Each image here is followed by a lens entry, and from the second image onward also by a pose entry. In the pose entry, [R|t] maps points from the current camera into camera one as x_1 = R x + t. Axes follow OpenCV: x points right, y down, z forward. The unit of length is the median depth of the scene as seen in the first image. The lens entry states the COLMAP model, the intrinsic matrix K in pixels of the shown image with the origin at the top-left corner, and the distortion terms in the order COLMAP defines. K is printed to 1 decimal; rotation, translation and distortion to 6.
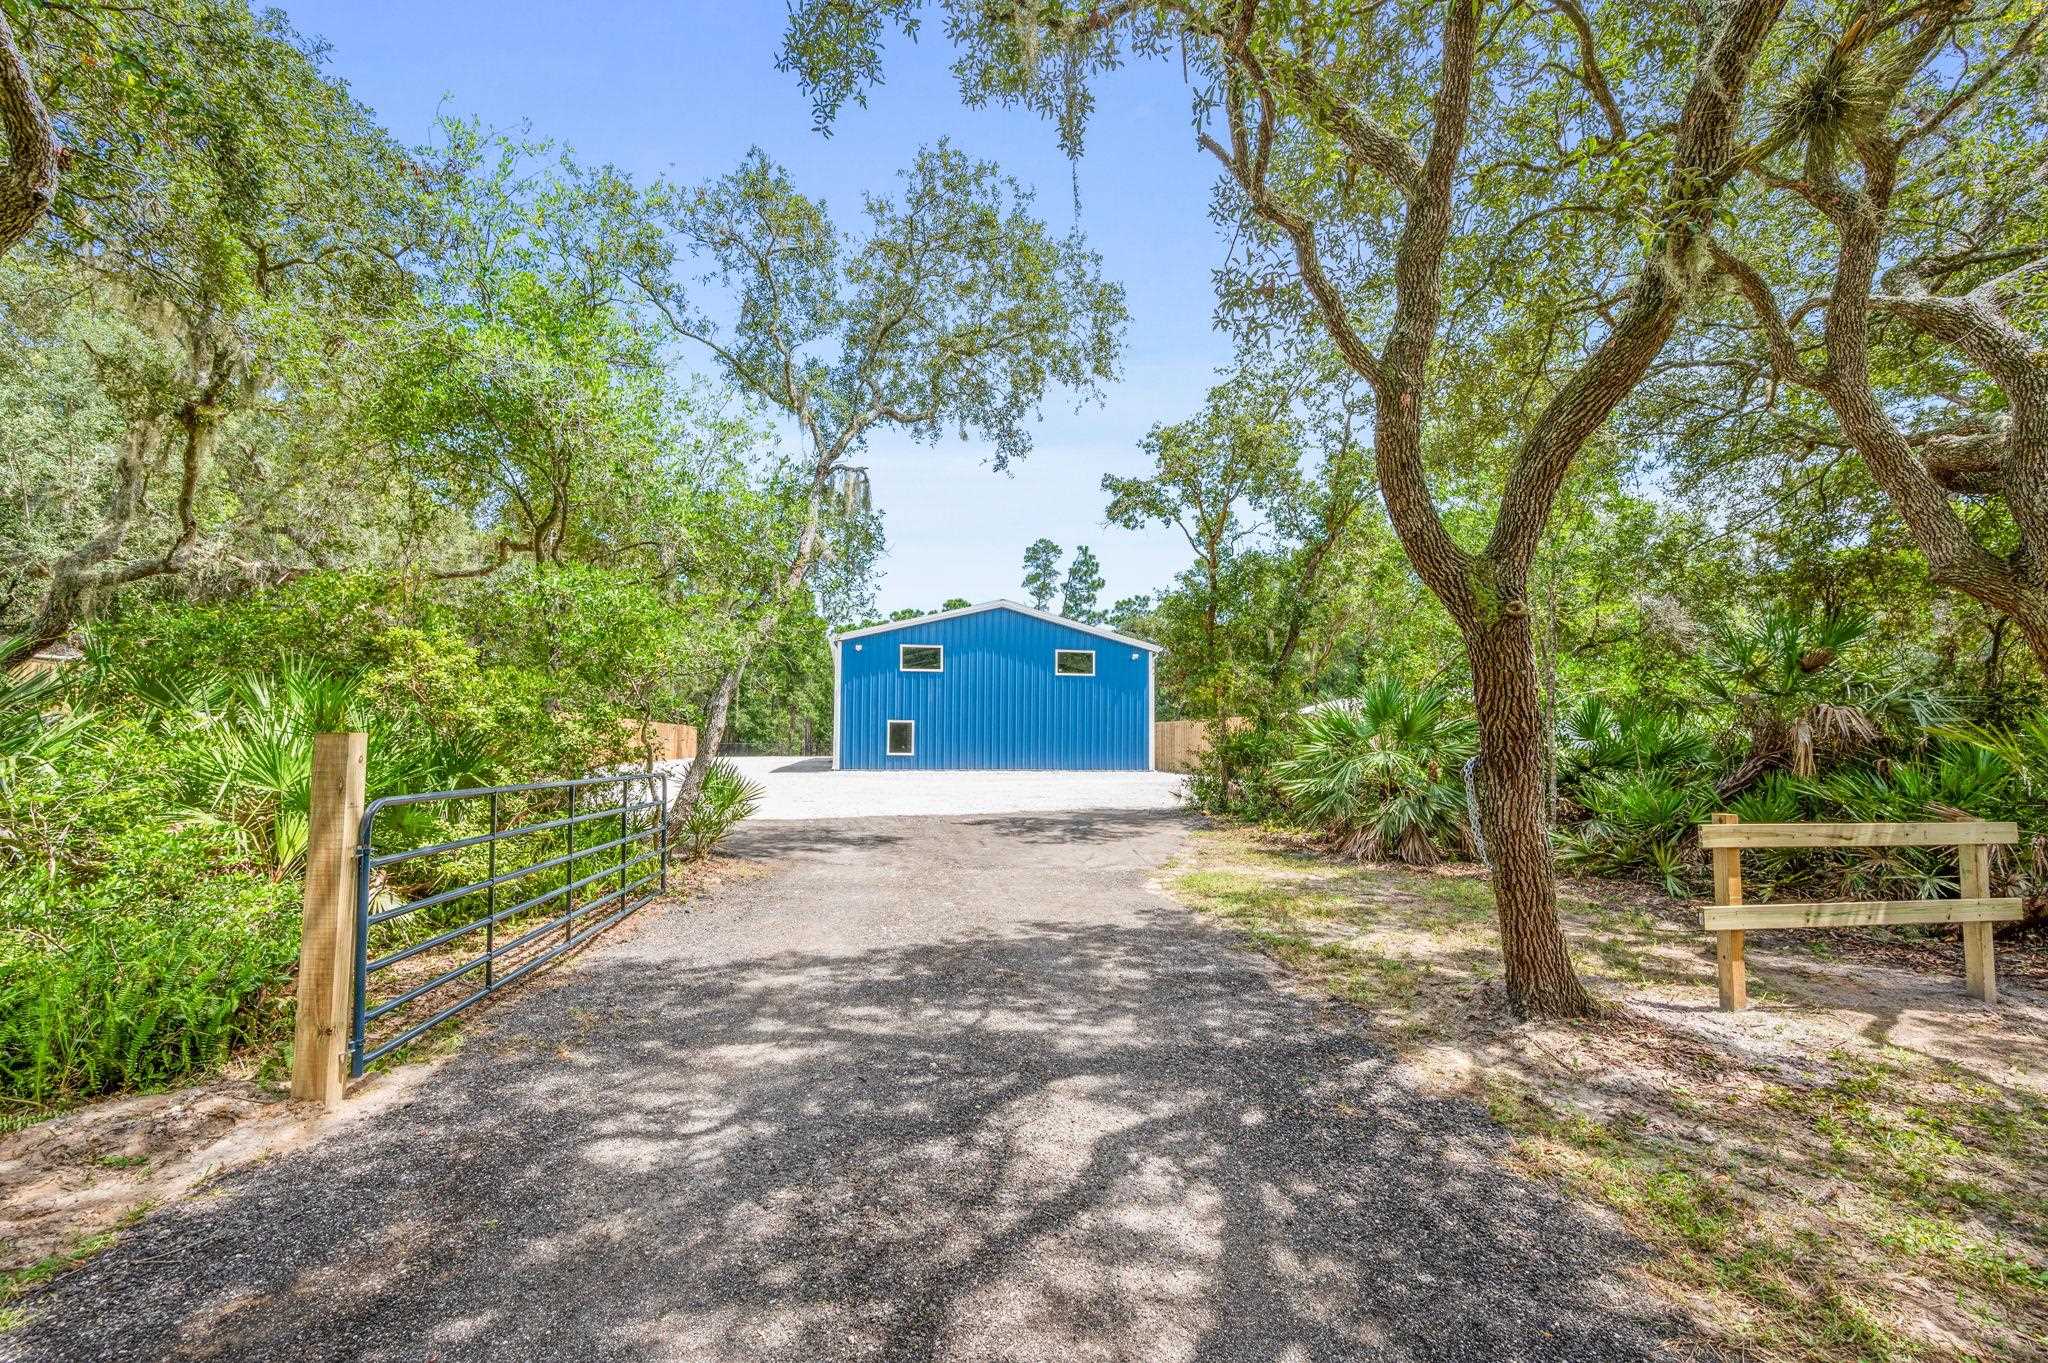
lens RADIAL K [[846.0, 0, 1026.4], [0, 846.0, 687.9], [0, 0, 1]] dist [-0.003593, 0.001754]
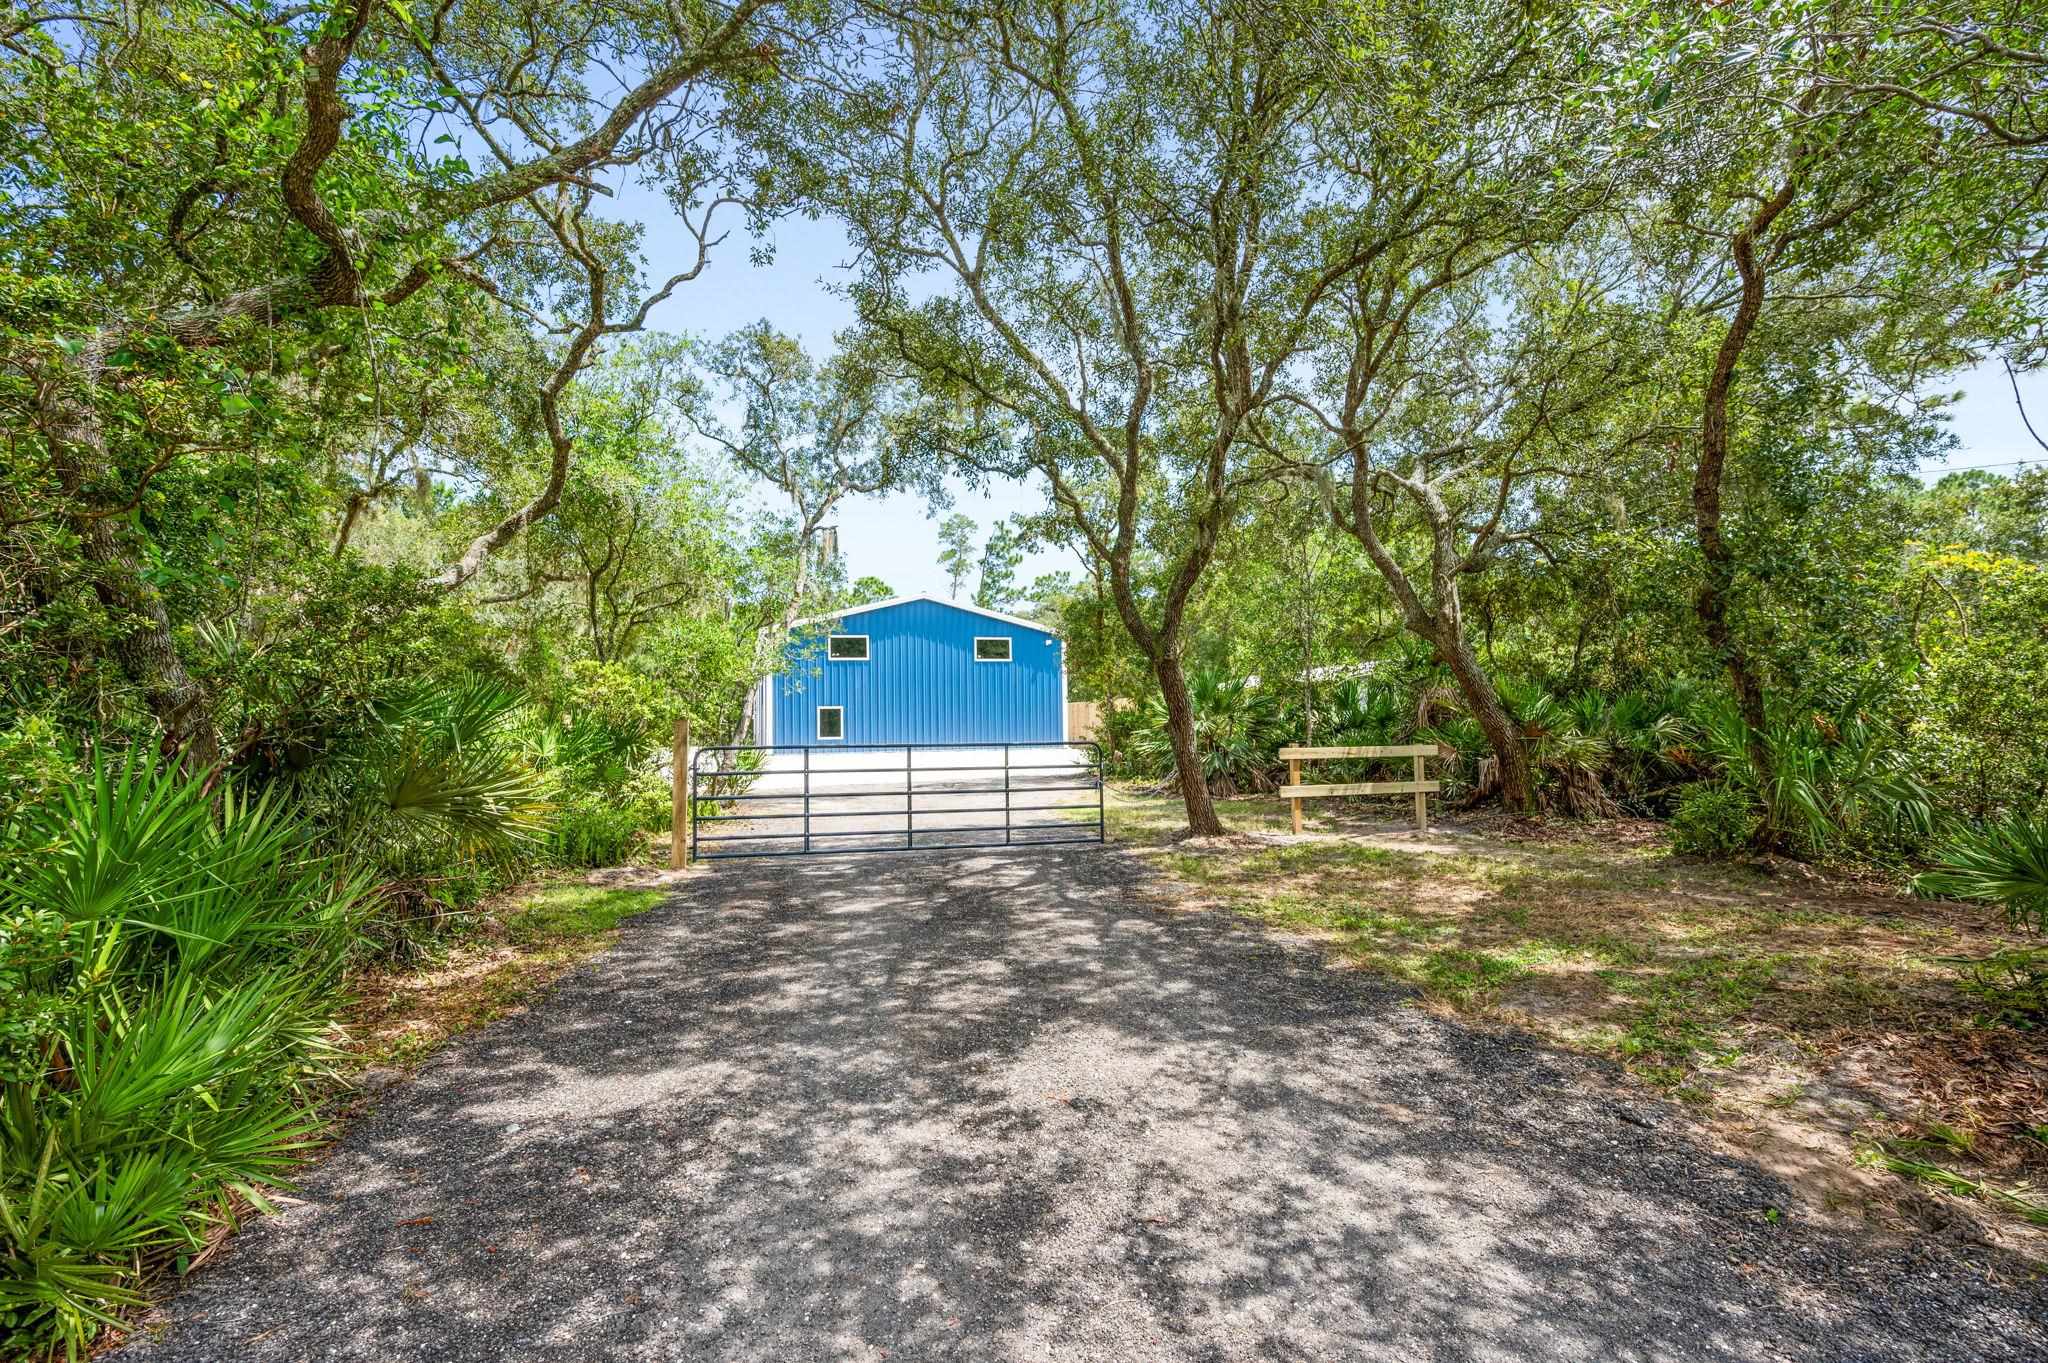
lens RADIAL K [[846.0, 0, 1019.5], [0, 846.0, 688.3], [0, 0, 1]] dist [-0.003593, 0.001754]
pose [[0.996014, -0.021313, 0.086612, -0.017034], [0.019474, 0.999568, 0.022024, -0.019158], [-0.087044, -0.020249, 0.995999, -0.396440]]
